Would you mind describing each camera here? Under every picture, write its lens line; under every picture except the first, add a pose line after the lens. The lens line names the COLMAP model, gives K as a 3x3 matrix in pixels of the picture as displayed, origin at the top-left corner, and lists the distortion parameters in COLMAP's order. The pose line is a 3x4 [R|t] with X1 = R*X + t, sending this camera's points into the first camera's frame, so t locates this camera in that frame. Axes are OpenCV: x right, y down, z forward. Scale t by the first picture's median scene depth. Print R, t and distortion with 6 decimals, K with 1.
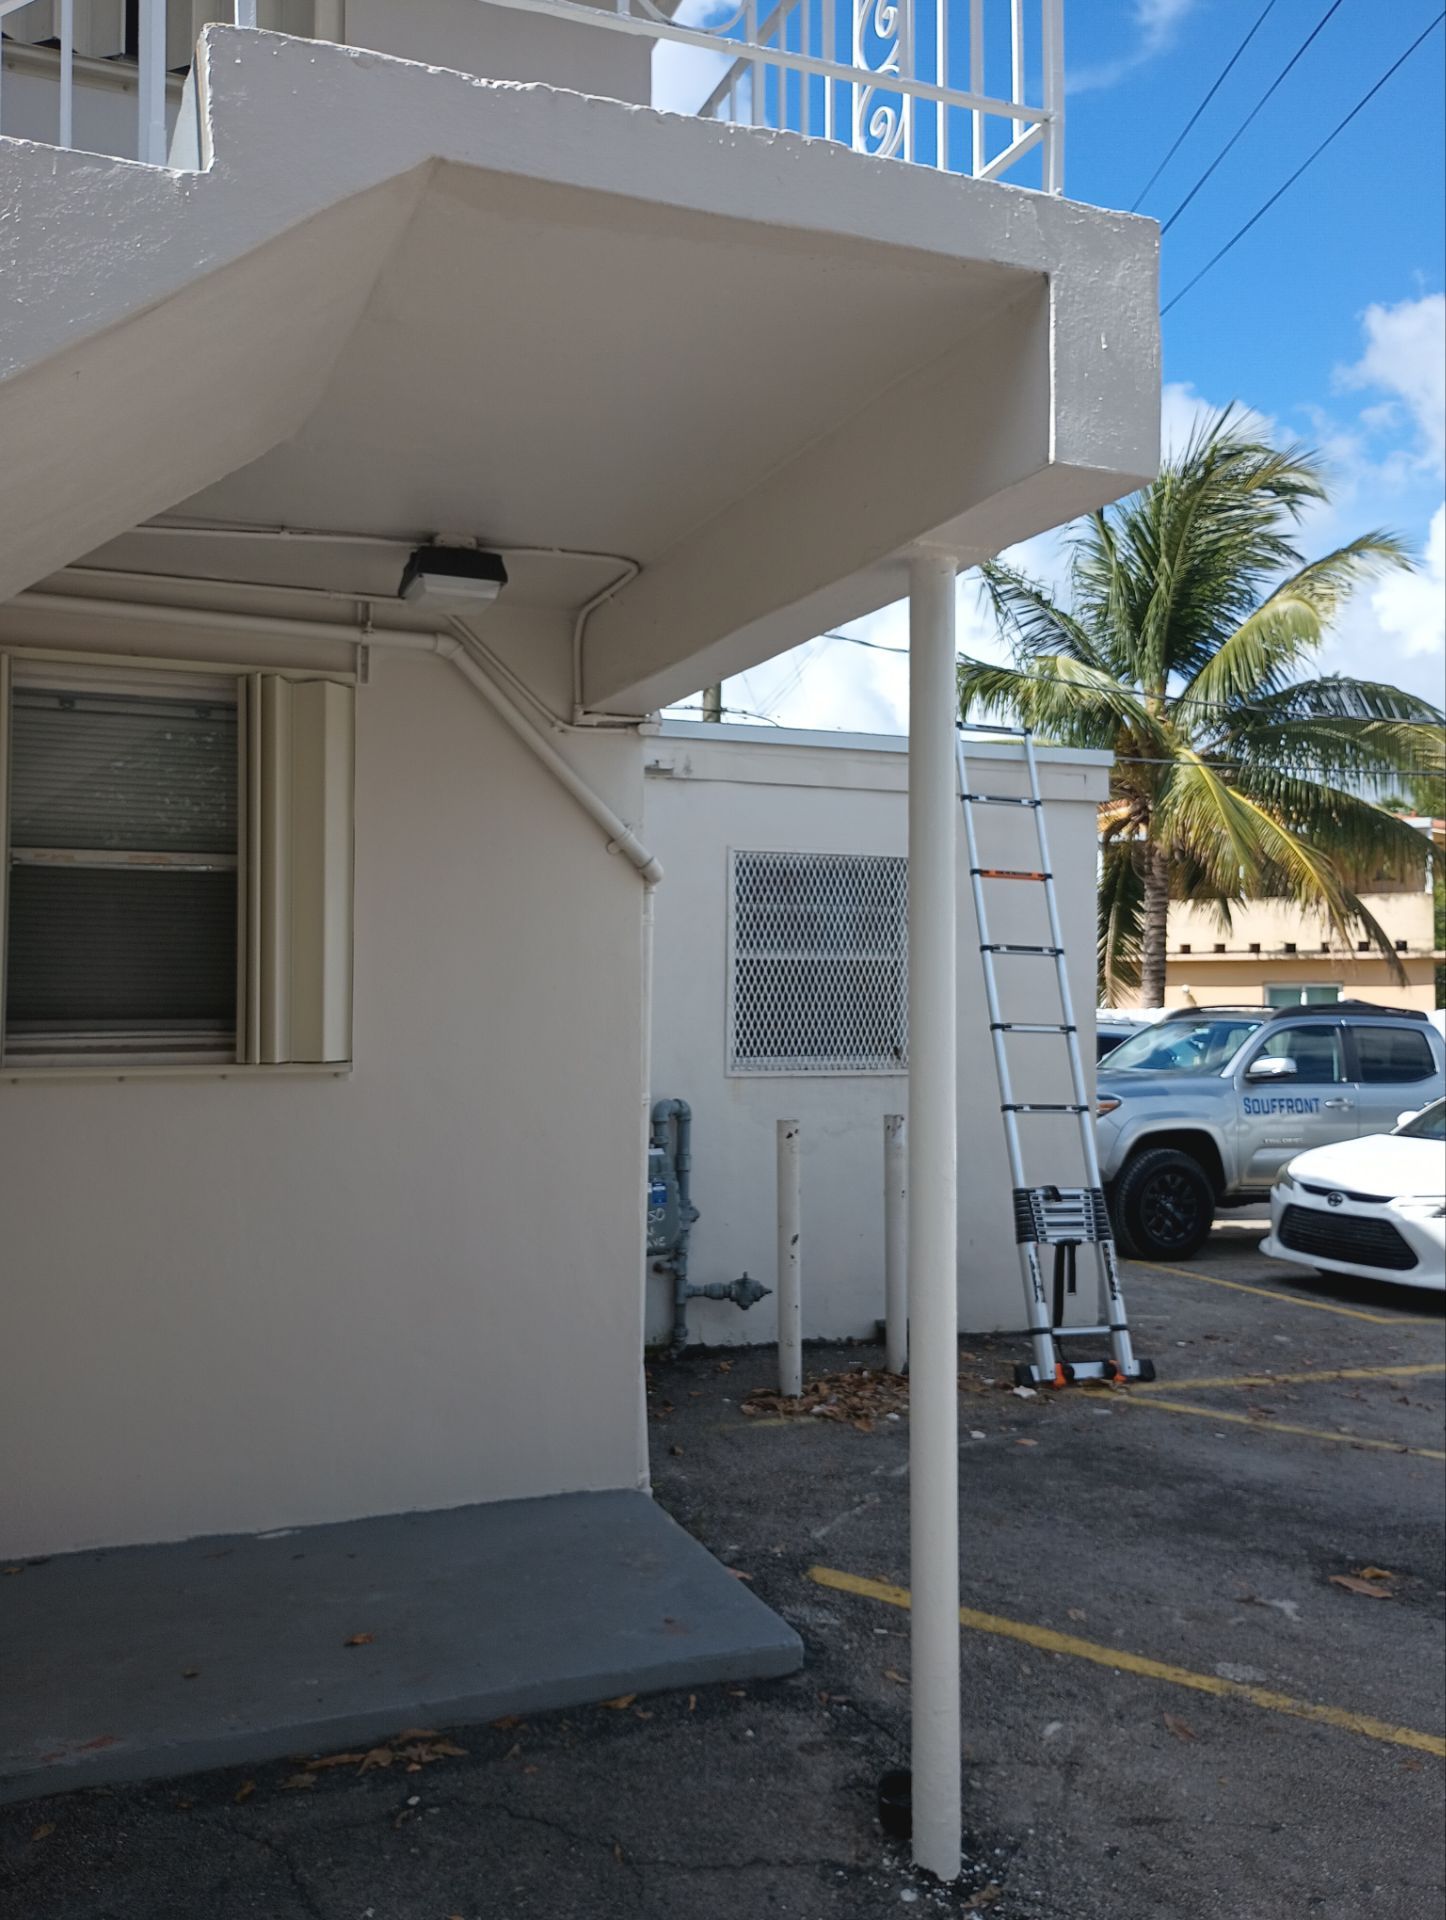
lens RADIAL K [[1654.5, 0, 722.7], [0, 1654.5, 944.4], [0, 0, 1]] dist [0.040664, -0.043938]
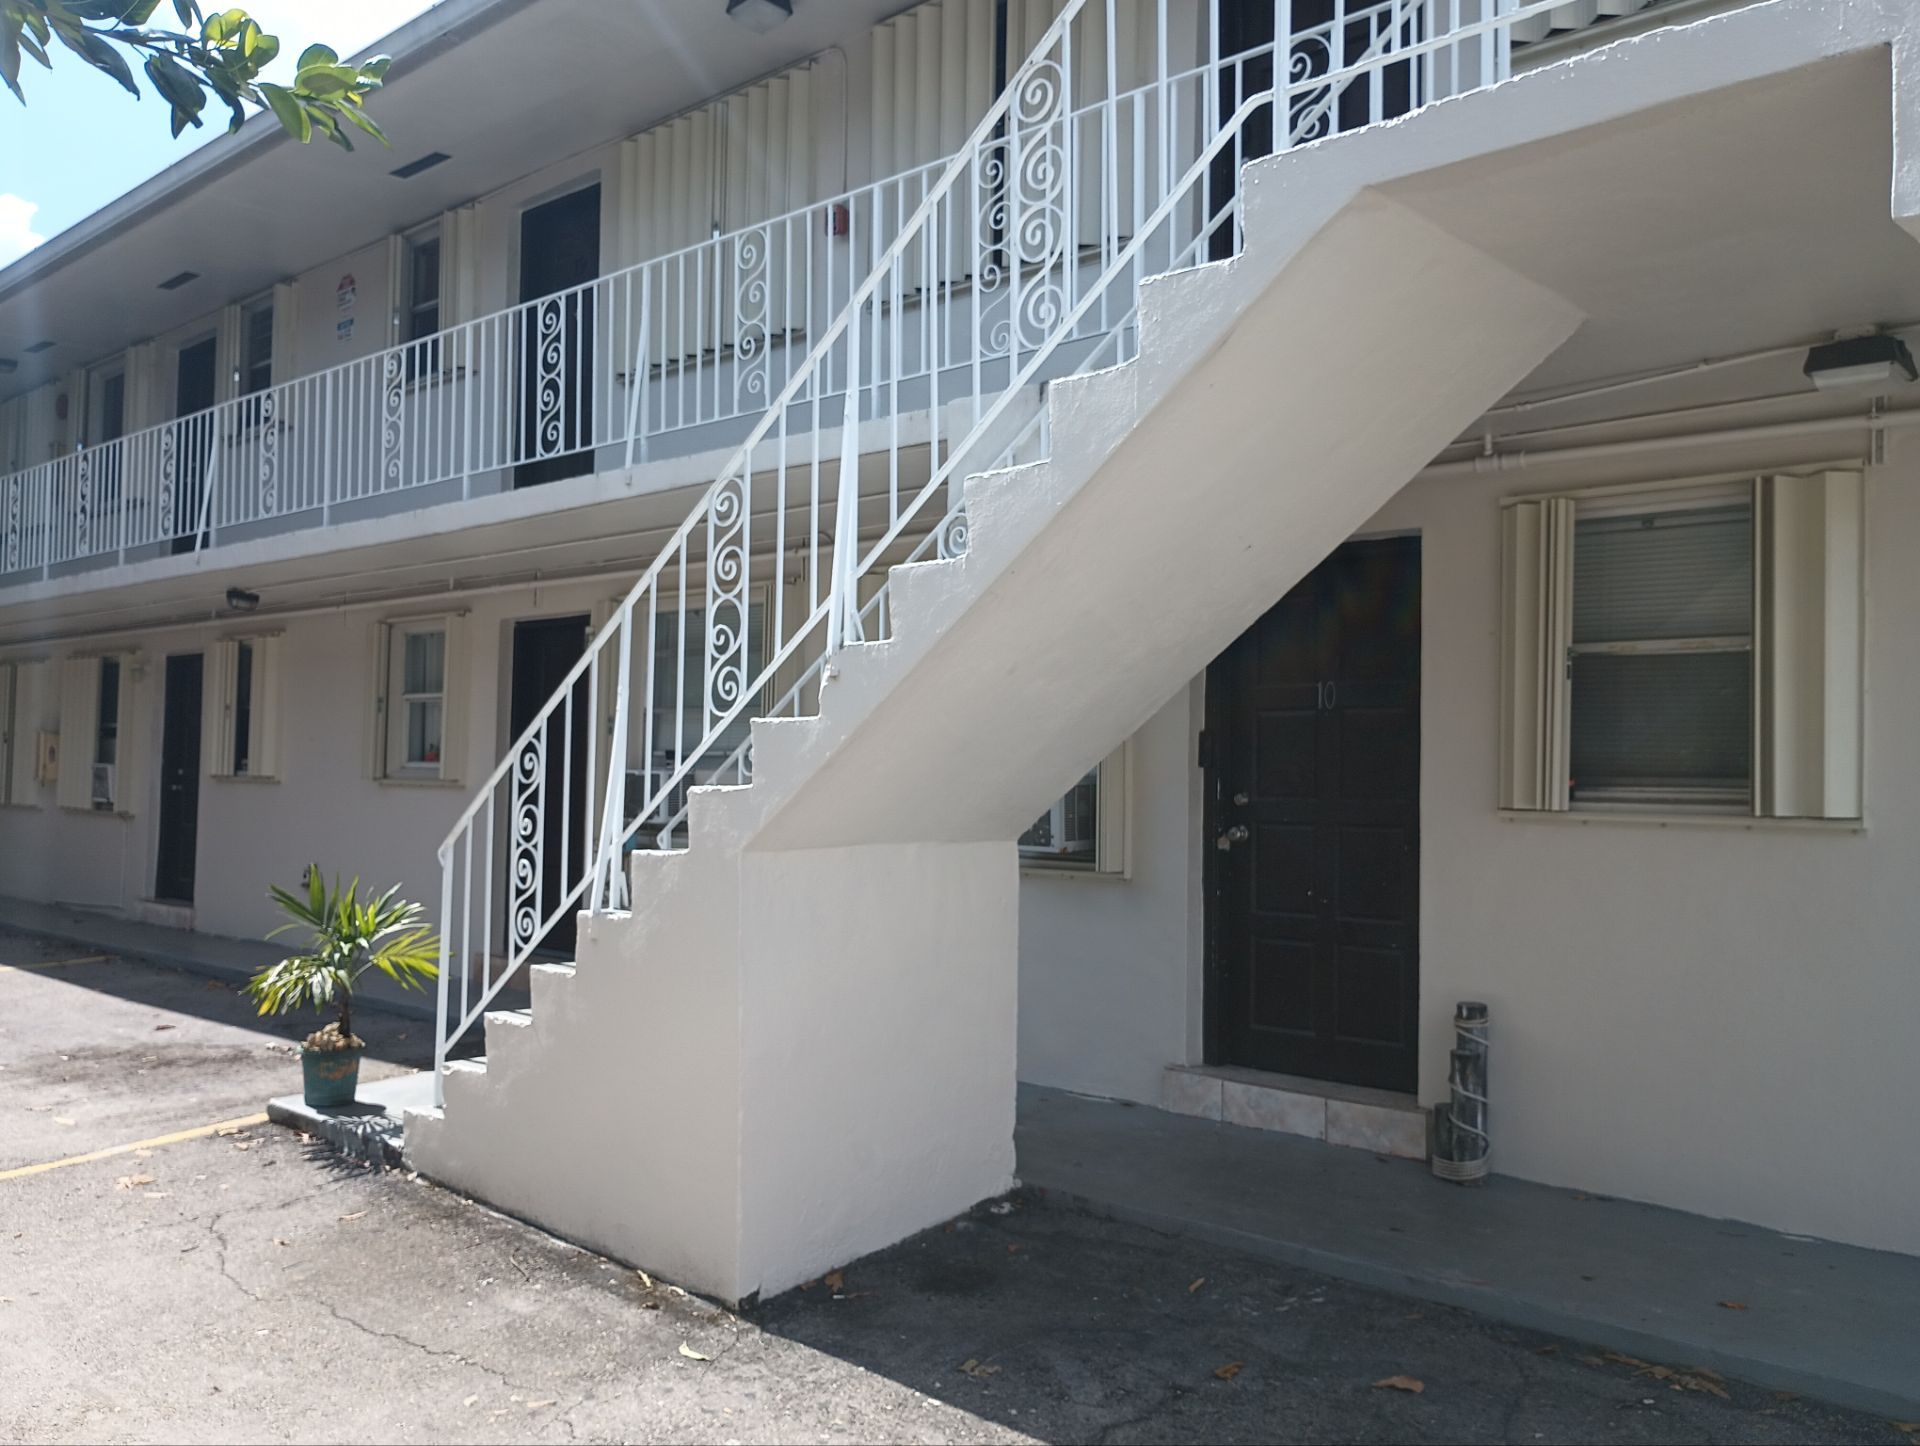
lens RADIAL K [[1654.5, 0, 941.6], [0, 1654.5, 717.6], [0, 0, 1]] dist [0.040664, -0.043938]
pose [[0.398385, -0.025159, -0.916873, 0.562253], [0.011766, 0.999682, -0.022319, 0.022891], [0.917143, -0.001897, 0.398554, 0.024155]]
